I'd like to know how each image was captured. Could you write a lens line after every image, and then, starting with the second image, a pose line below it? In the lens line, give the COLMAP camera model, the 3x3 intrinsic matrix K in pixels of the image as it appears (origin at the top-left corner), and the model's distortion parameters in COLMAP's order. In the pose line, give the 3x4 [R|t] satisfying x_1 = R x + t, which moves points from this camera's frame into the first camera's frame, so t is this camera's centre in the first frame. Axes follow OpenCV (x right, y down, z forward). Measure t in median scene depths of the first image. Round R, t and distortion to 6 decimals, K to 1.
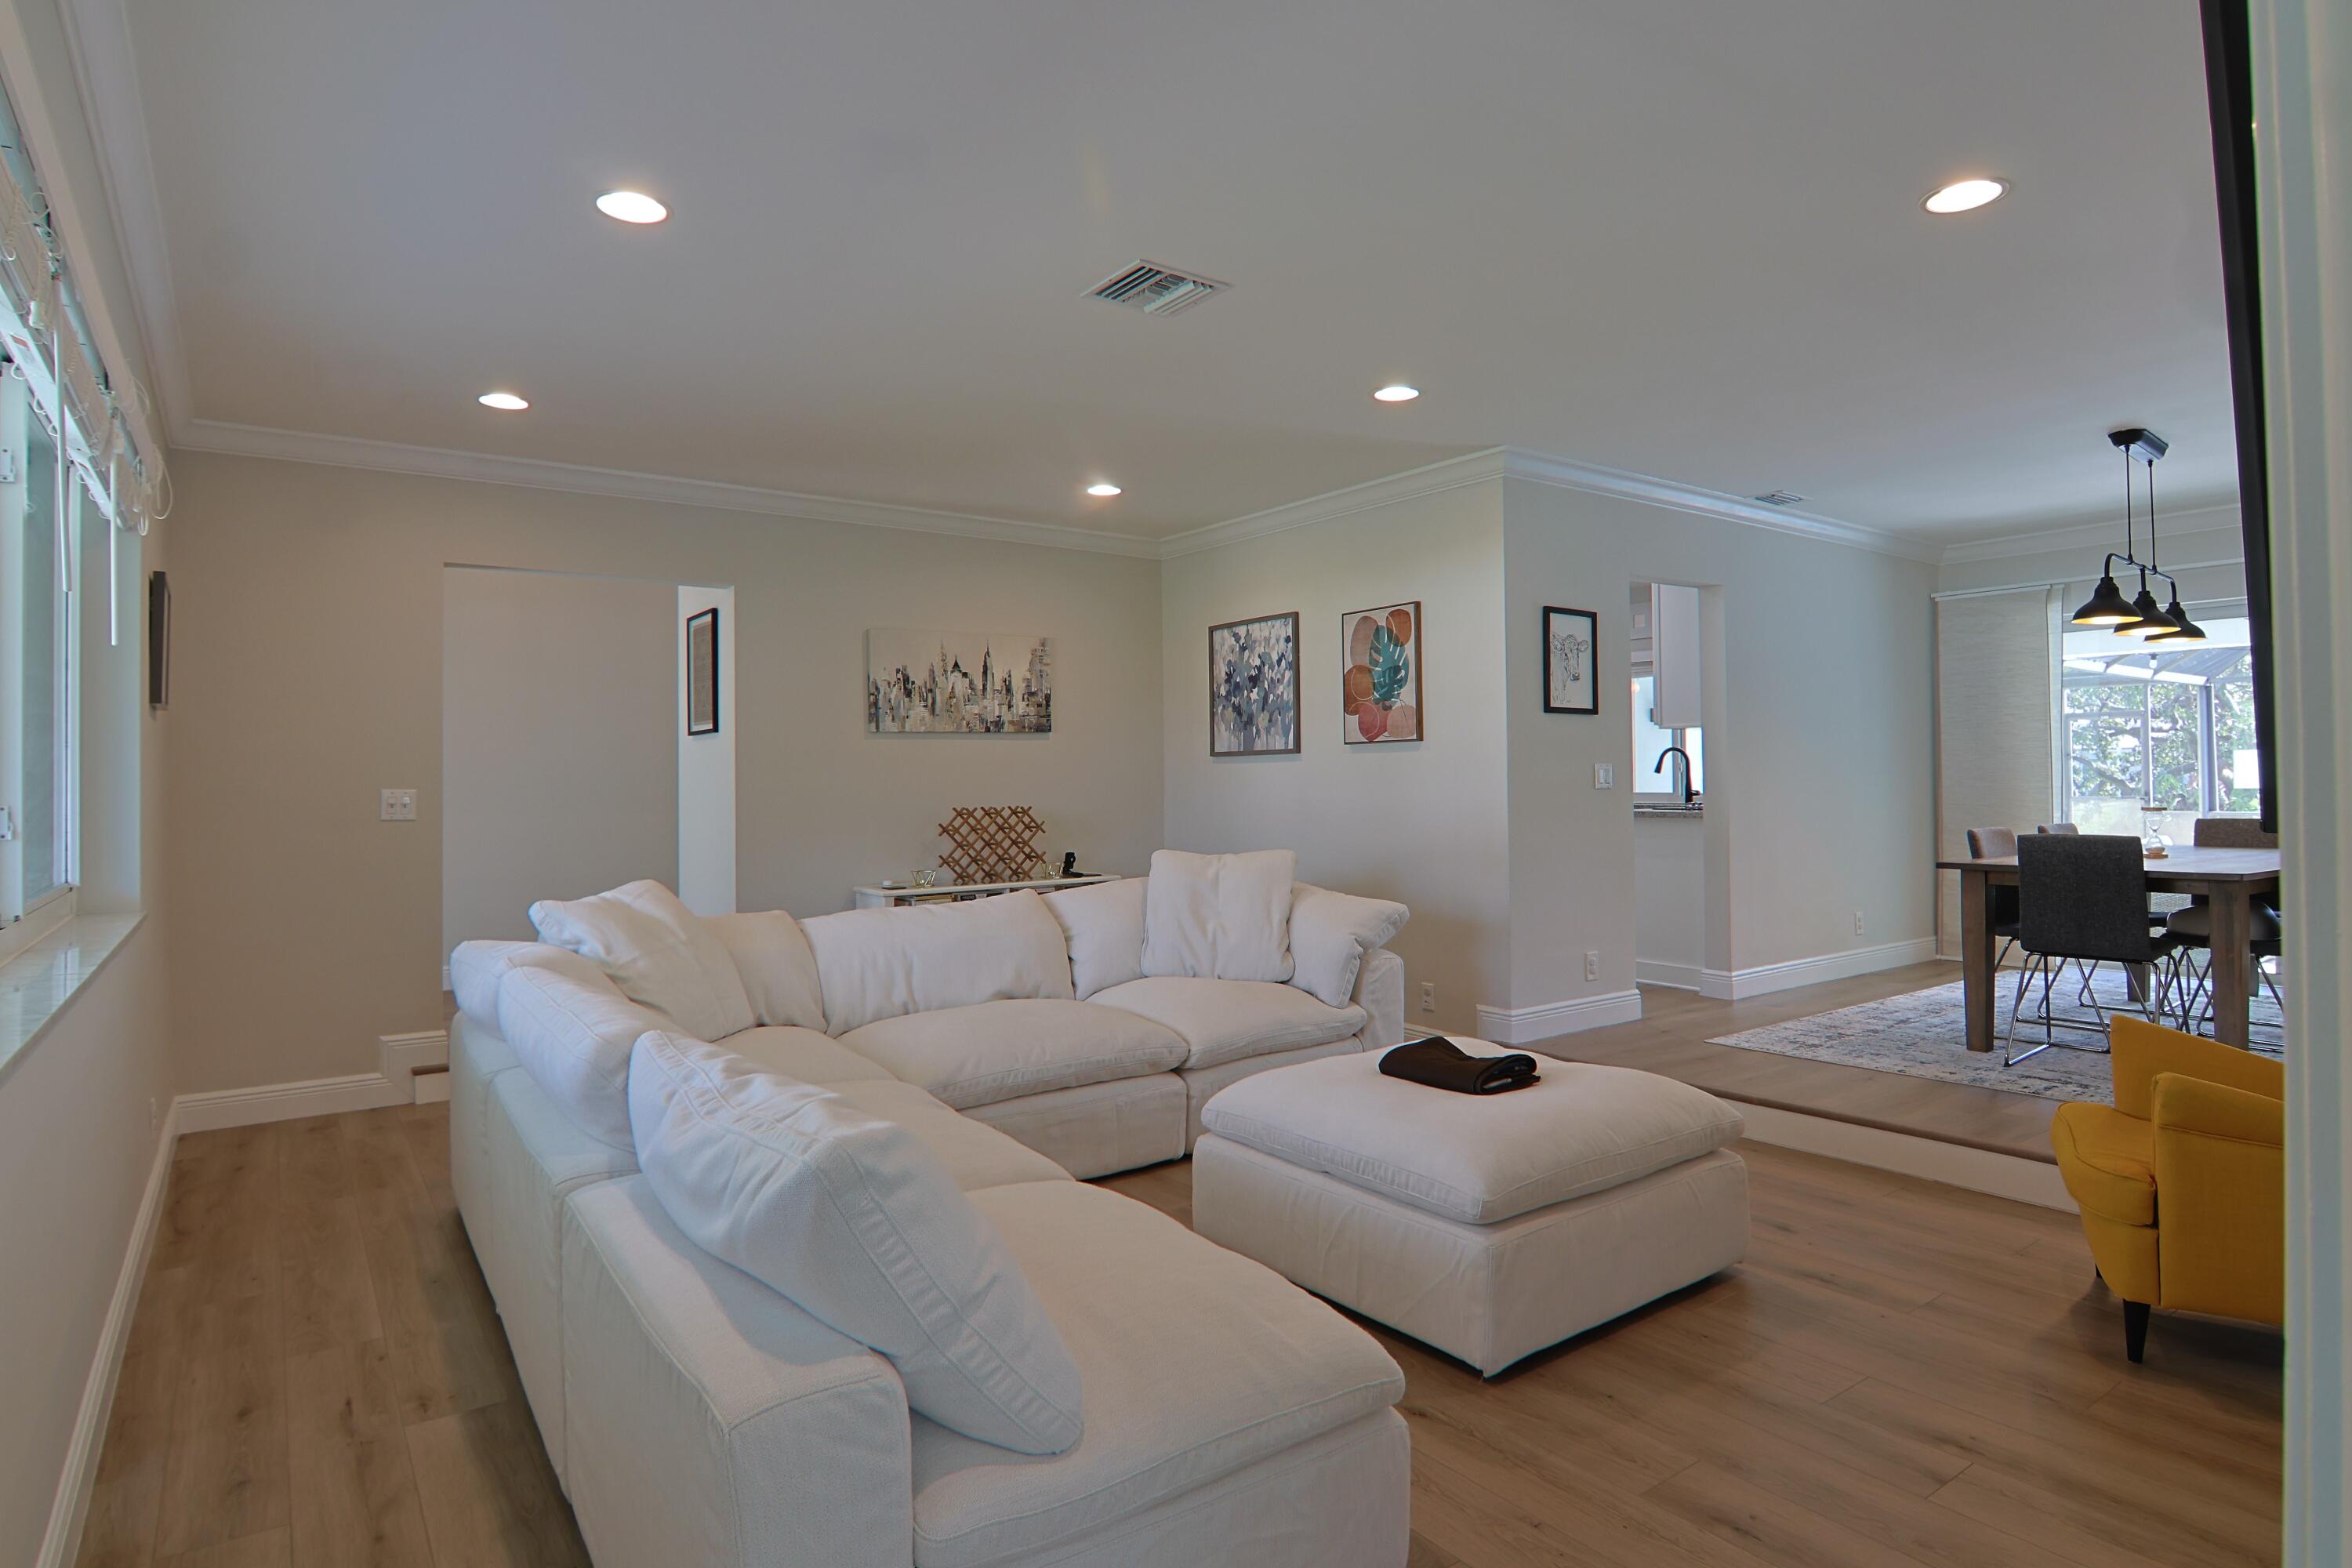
lens RADIAL K [[1266.3, 0, 1174.3], [0, 1266.3, 757.5], [0, 0, 1]] dist [-0.000756, -0.014712]
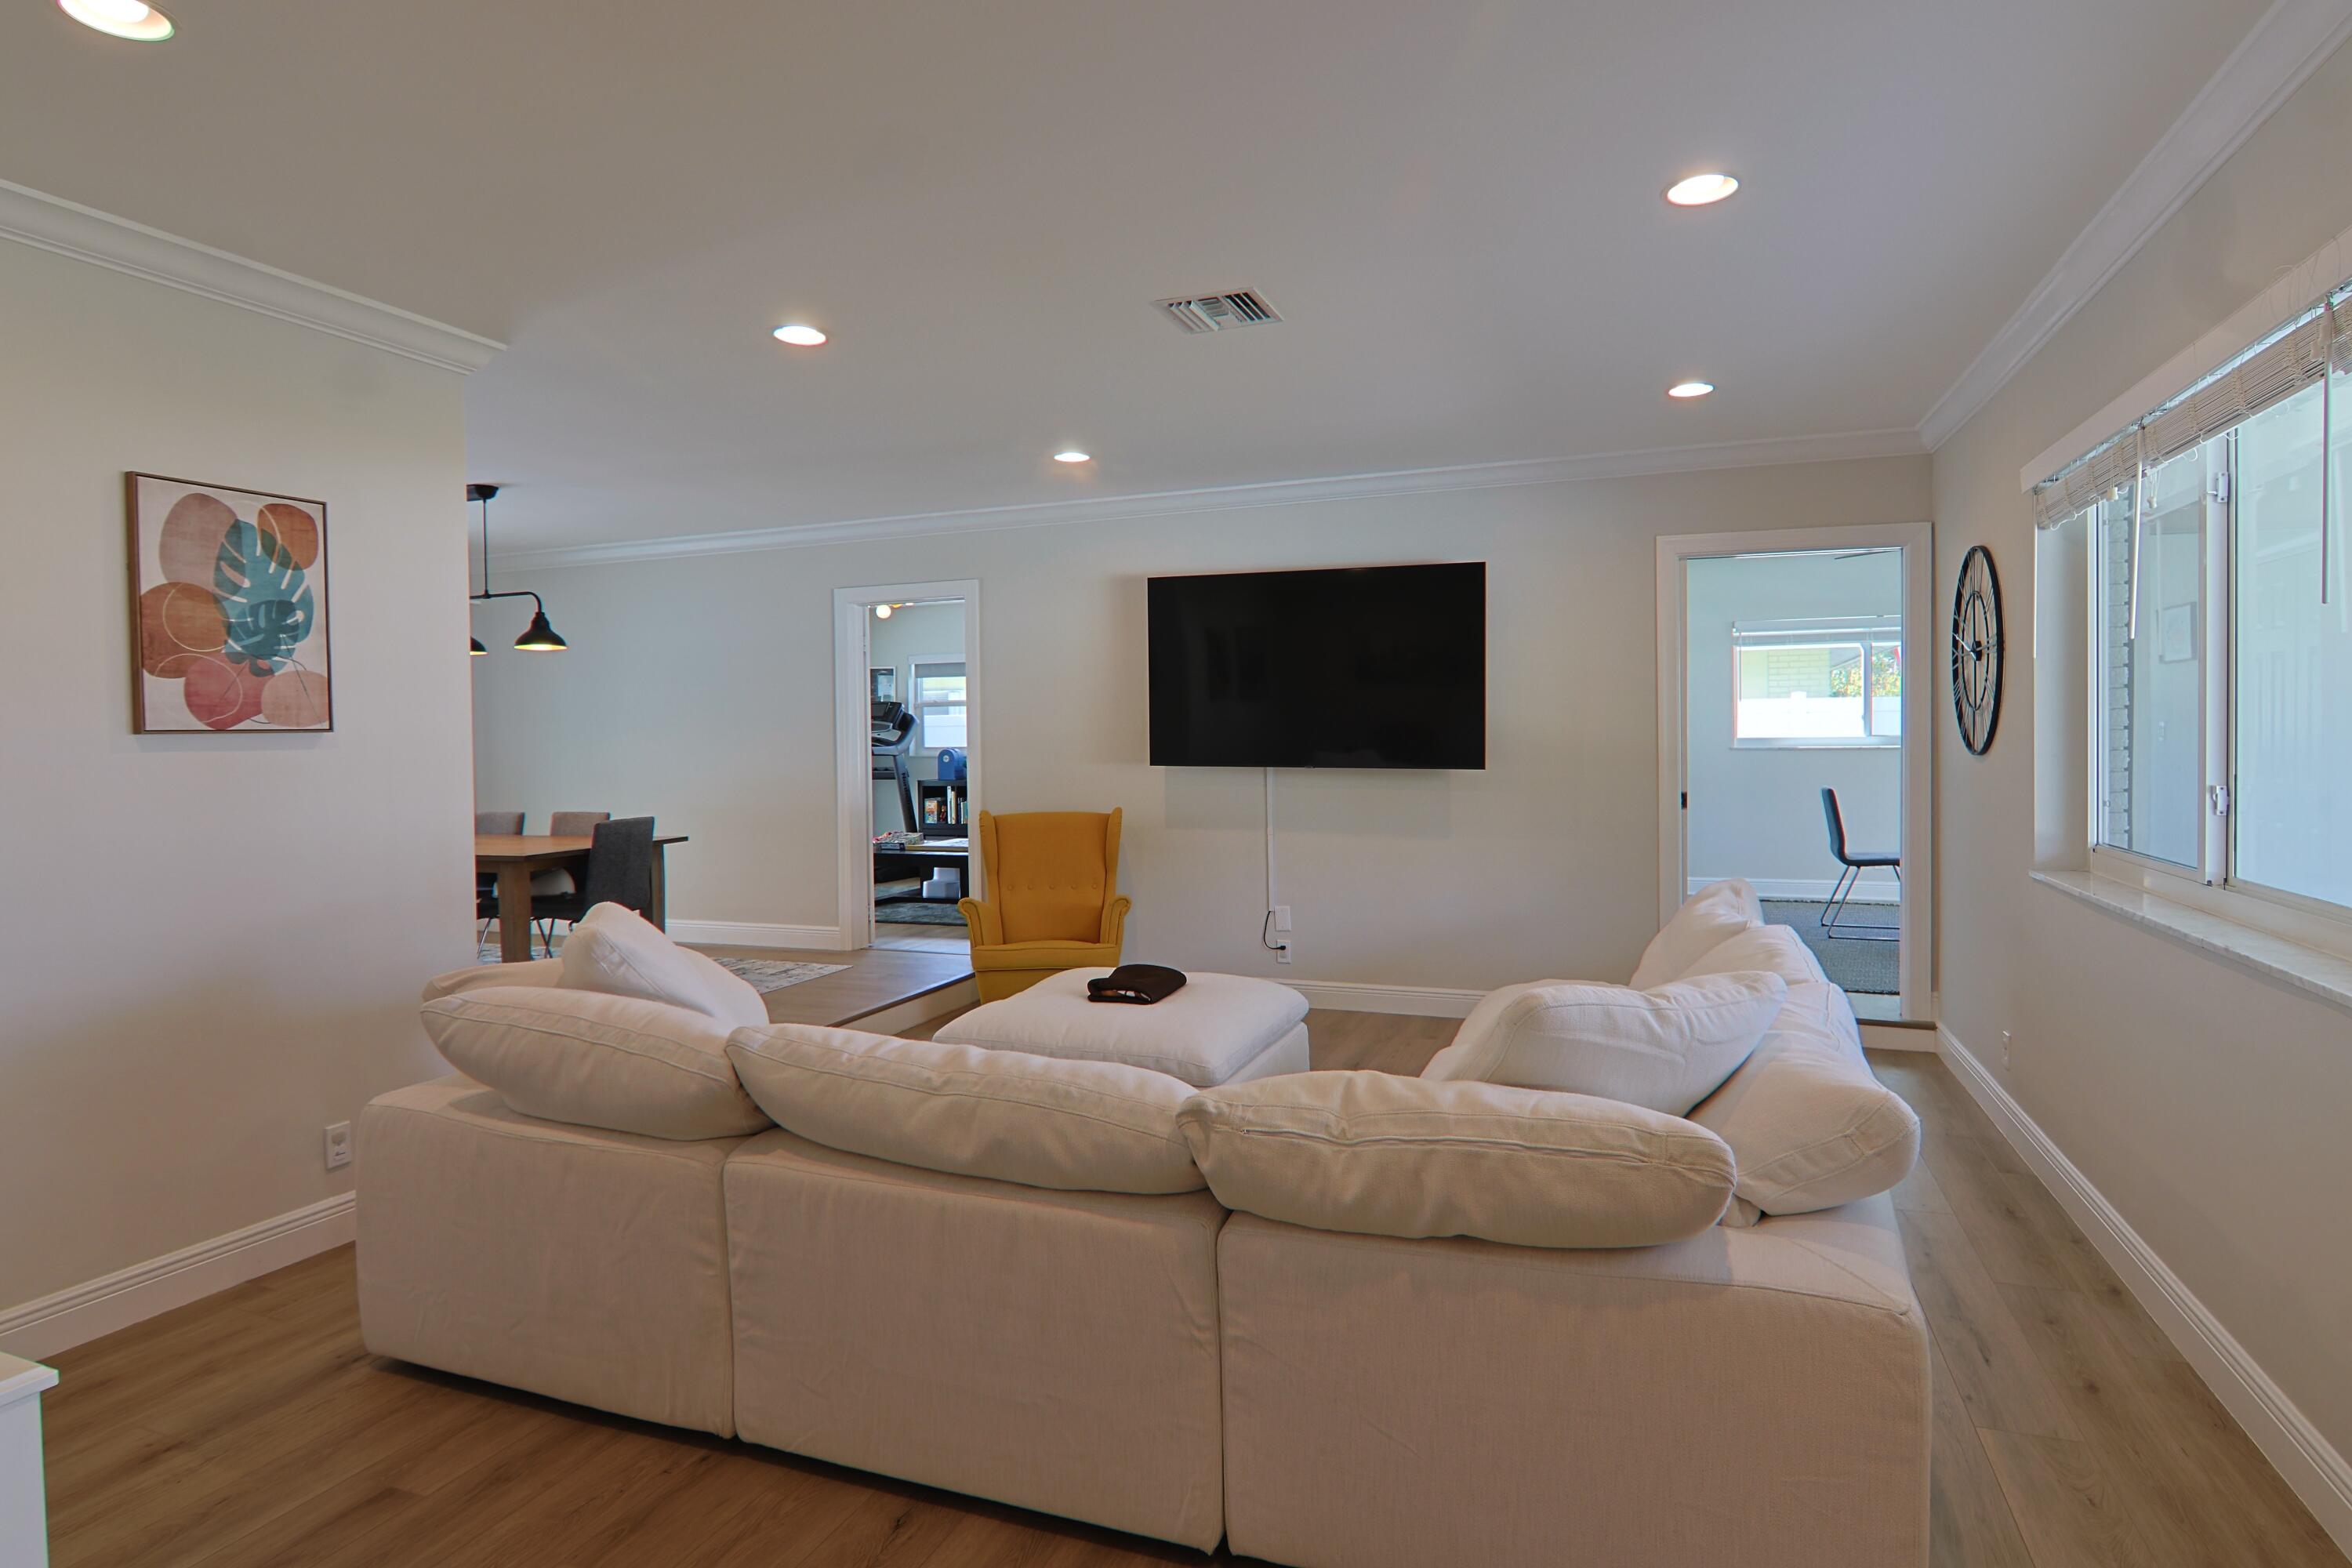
lens RADIAL K [[1266.3, 0, 1174.3], [0, 1266.3, 757.5], [0, 0, 1]] dist [-0.000756, -0.014712]
pose [[-0.547127, 0.003854, 0.837041, -0.528933], [0.003913, 0.999990, -0.002047, 0.001926], [-0.837041, 0.002155, -0.547136, 0.971710]]
